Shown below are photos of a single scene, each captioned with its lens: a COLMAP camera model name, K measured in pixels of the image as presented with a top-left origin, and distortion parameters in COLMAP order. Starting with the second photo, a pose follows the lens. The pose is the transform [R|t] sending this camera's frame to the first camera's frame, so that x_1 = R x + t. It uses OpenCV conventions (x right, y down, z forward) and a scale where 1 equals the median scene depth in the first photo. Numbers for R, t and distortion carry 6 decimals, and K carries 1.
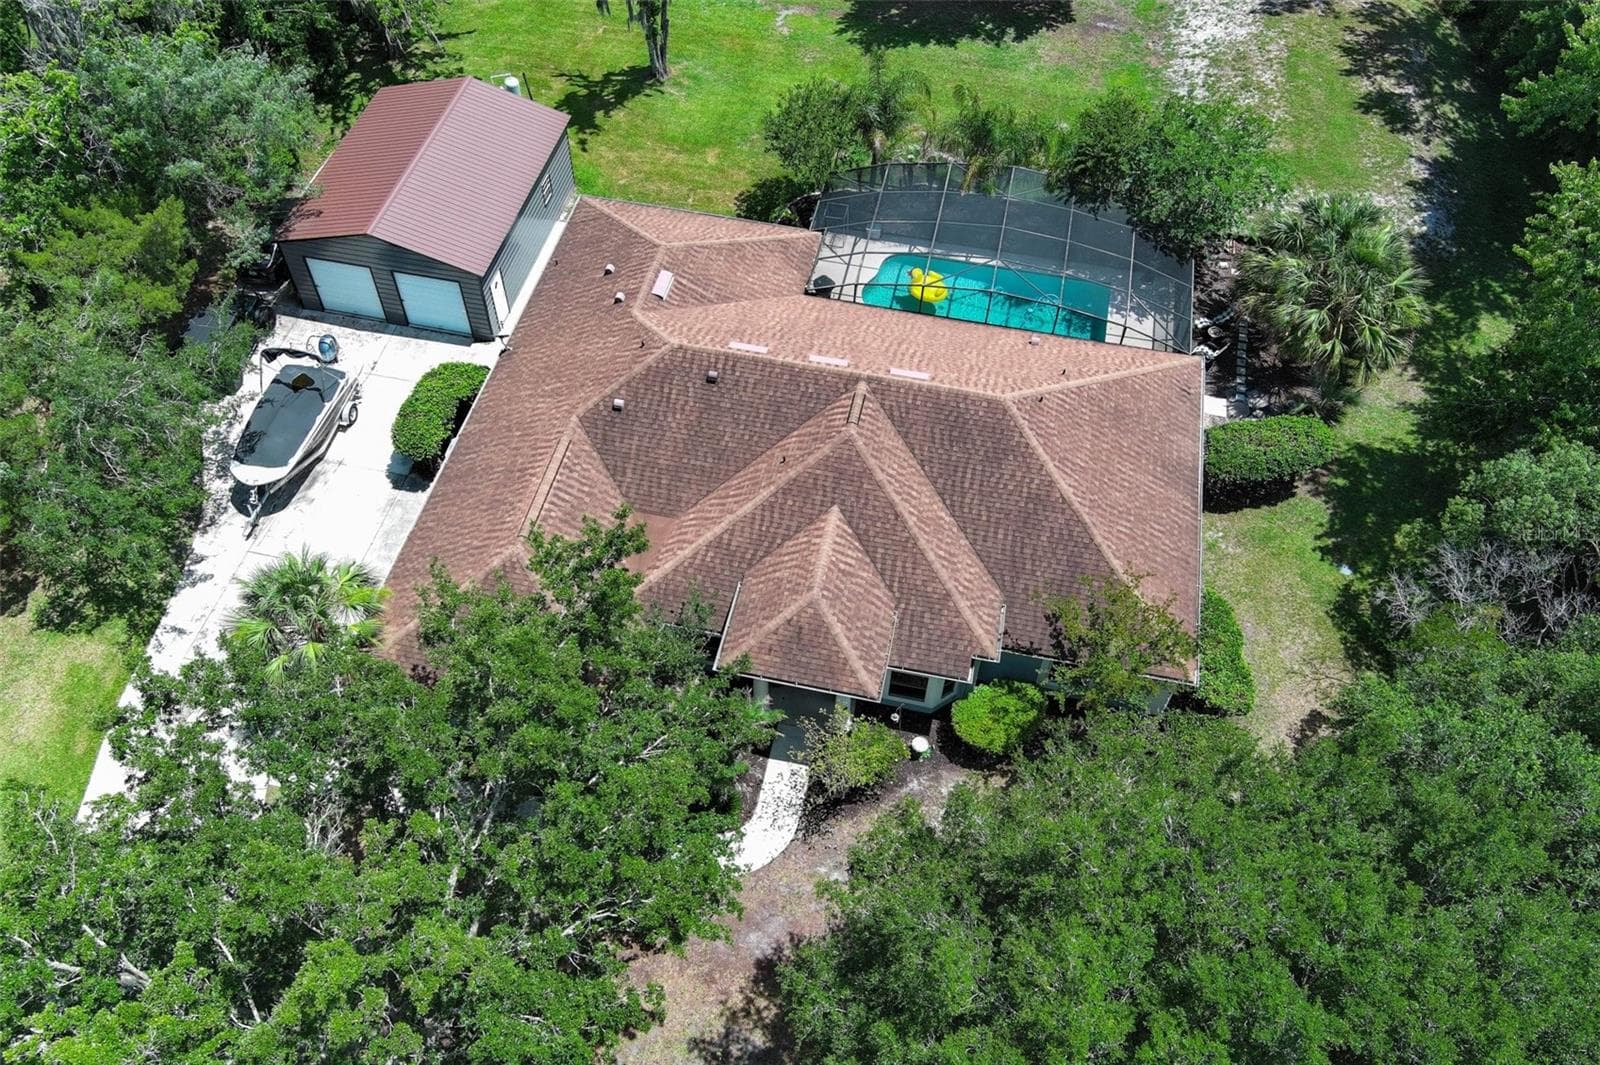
lens RADIAL K [[1264.9, 0, 789.0], [0, 1264.9, 527.5], [0, 0, 1]] dist [0.036213, -0.093210]
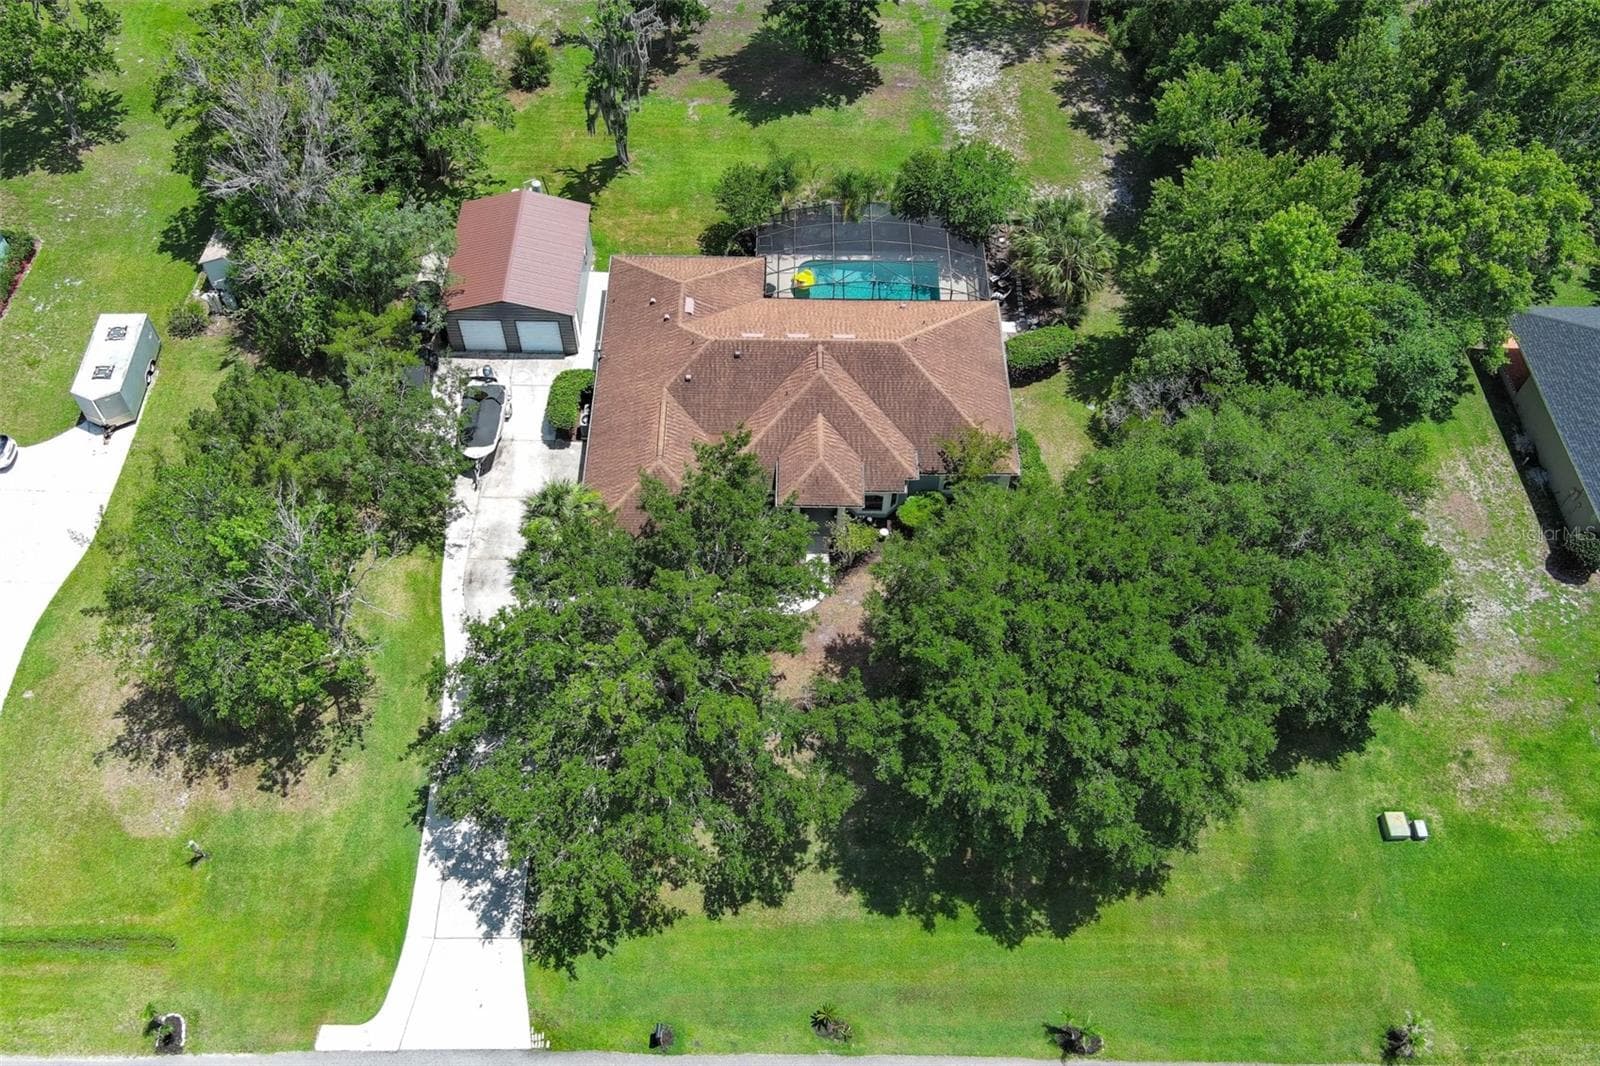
lens RADIAL K [[1298.4, 0, 778.6], [0, 1298.4, 527.0], [0, 0, 1]] dist [0.029026, -0.052719]
pose [[0.979377, -0.167555, 0.112898, -0.220658], [0.163833, 0.985613, 0.041540, 0.048534], [-0.118234, -0.022187, 0.992738, -0.740678]]
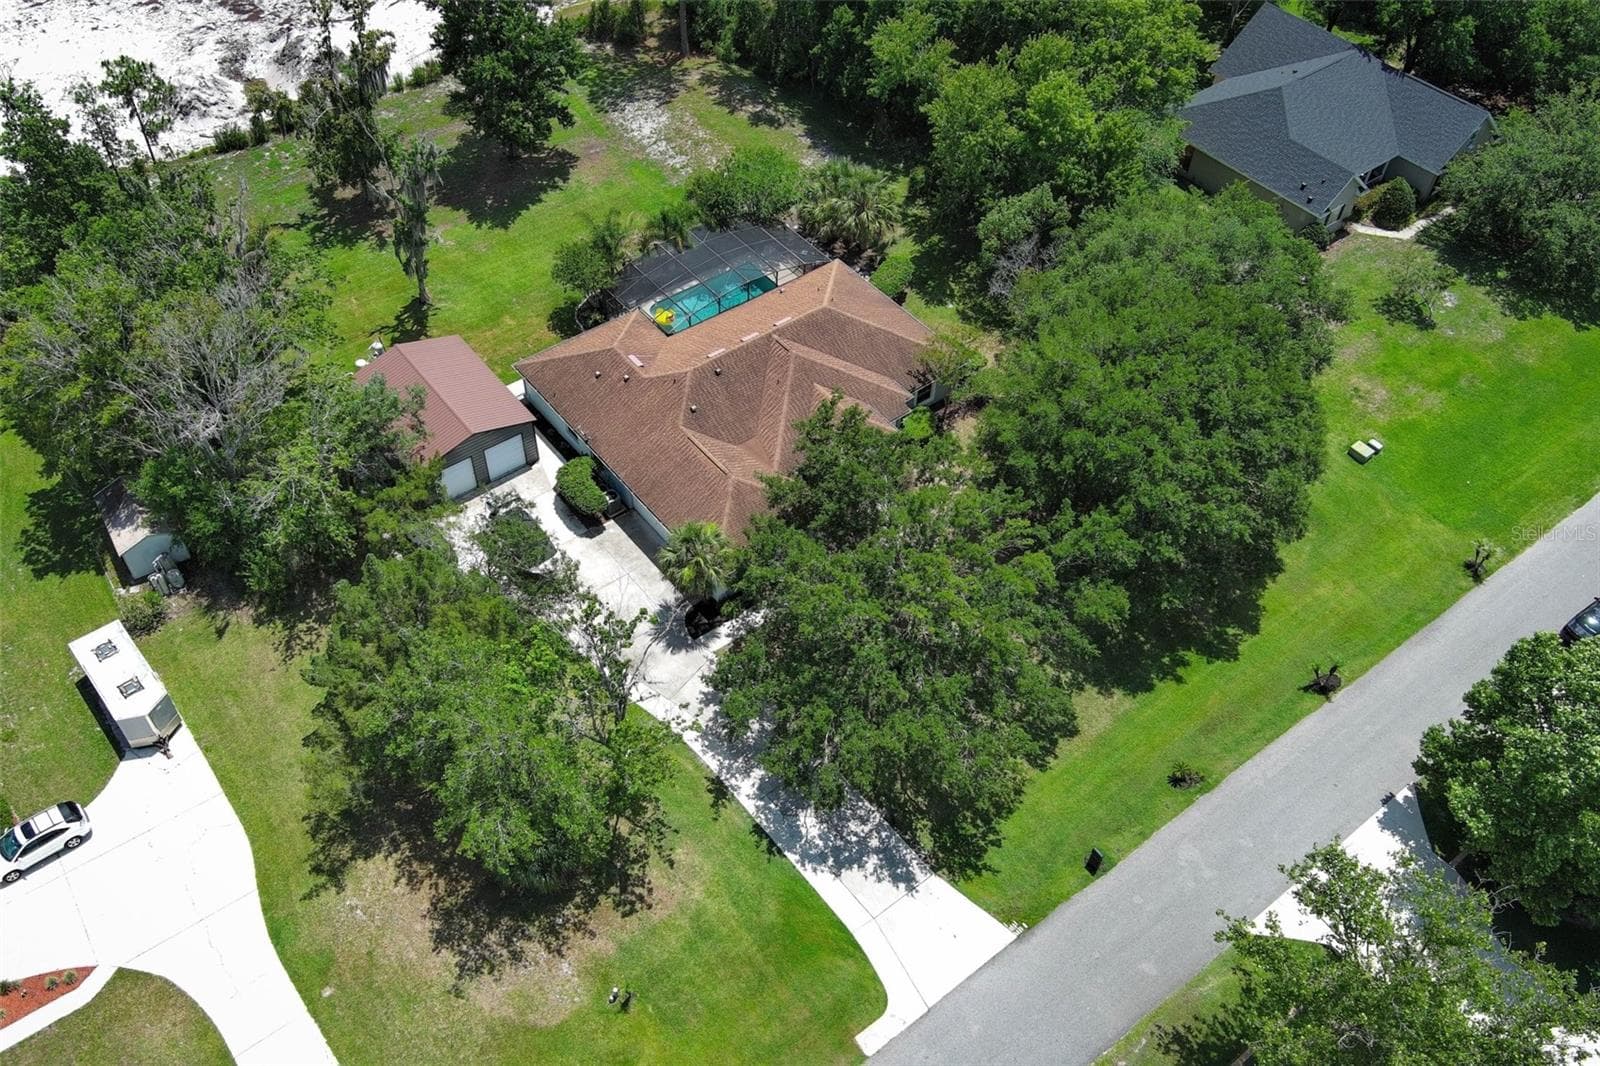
lens RADIAL K [[1324.4, 0, 757.5], [0, 1324.4, 551.2], [0, 0, 1]] dist [0.014243, -0.006600]
pose [[0.658559, -0.574591, 0.485947, -1.025797], [0.597816, 0.791680, 0.125929, -0.106310], [-0.457073, 0.207576, 0.864868, -0.648816]]
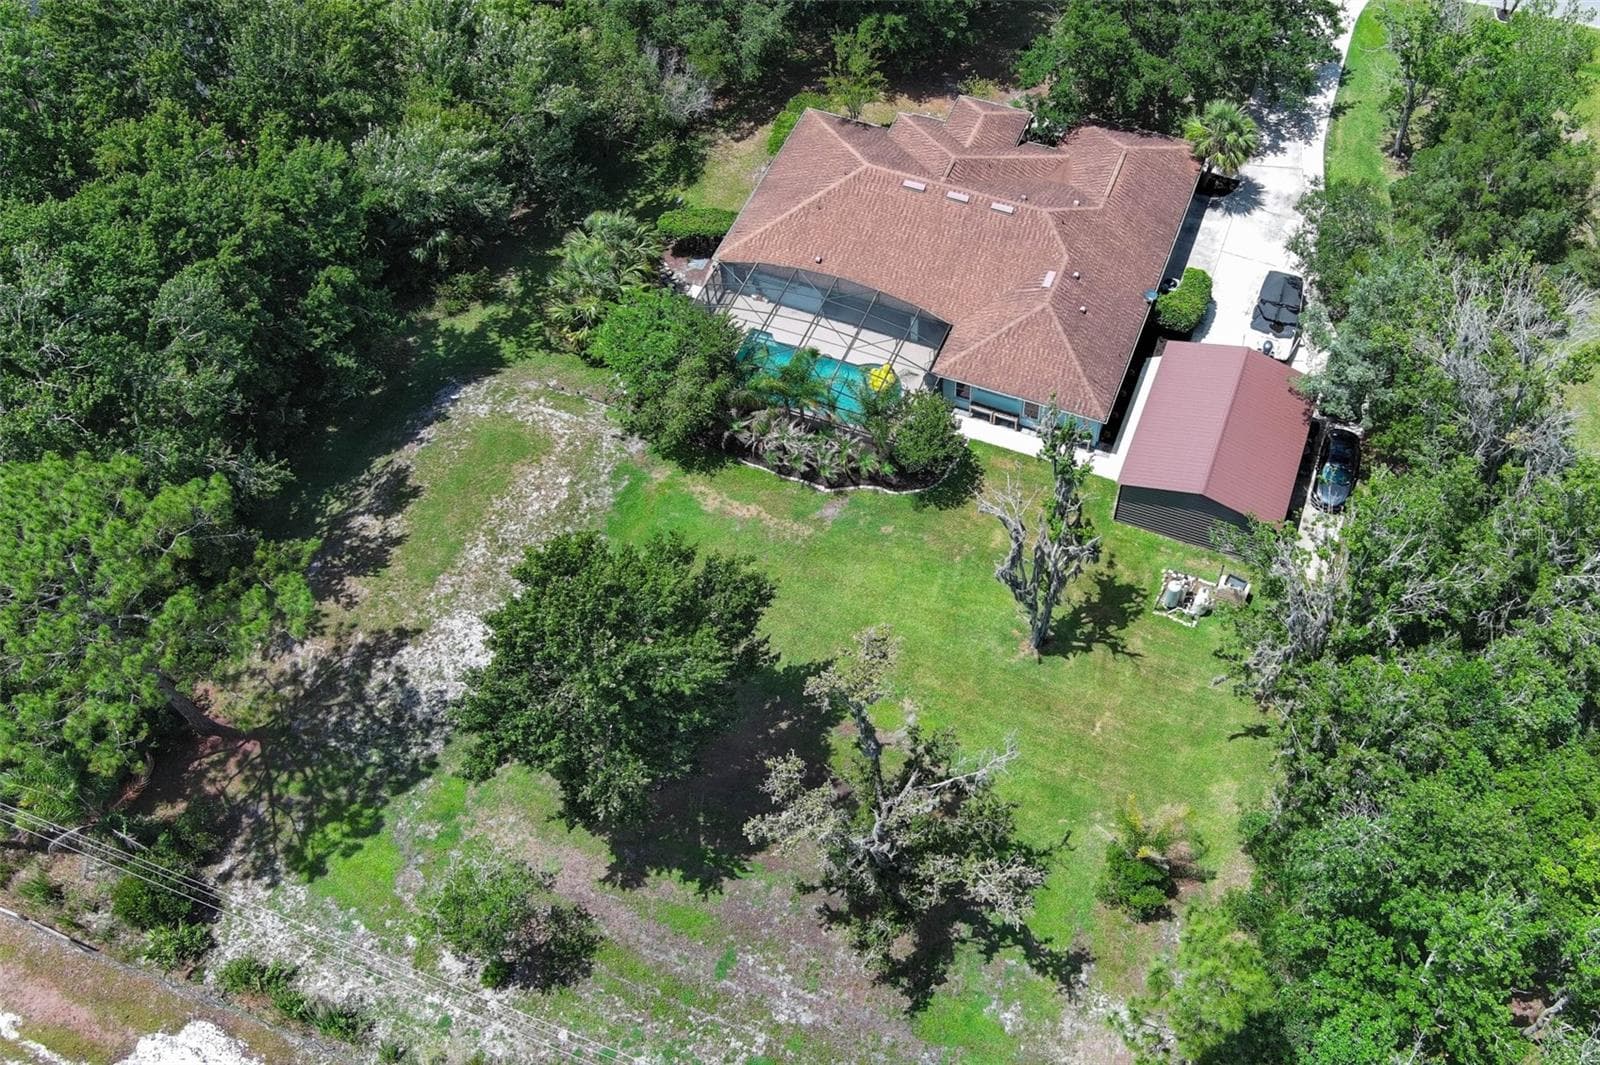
lens RADIAL K [[1391.5, 0, 958.0], [0, 1391.5, 488.7], [0, 0, 1]] dist [0.000301, -0.002344]
pose [[-0.990962, -0.124023, 0.051112, -0.103746], [0.084460, -0.280852, 0.956027, -1.843115], [-0.104215, 0.951704, 0.288789, 0.731029]]
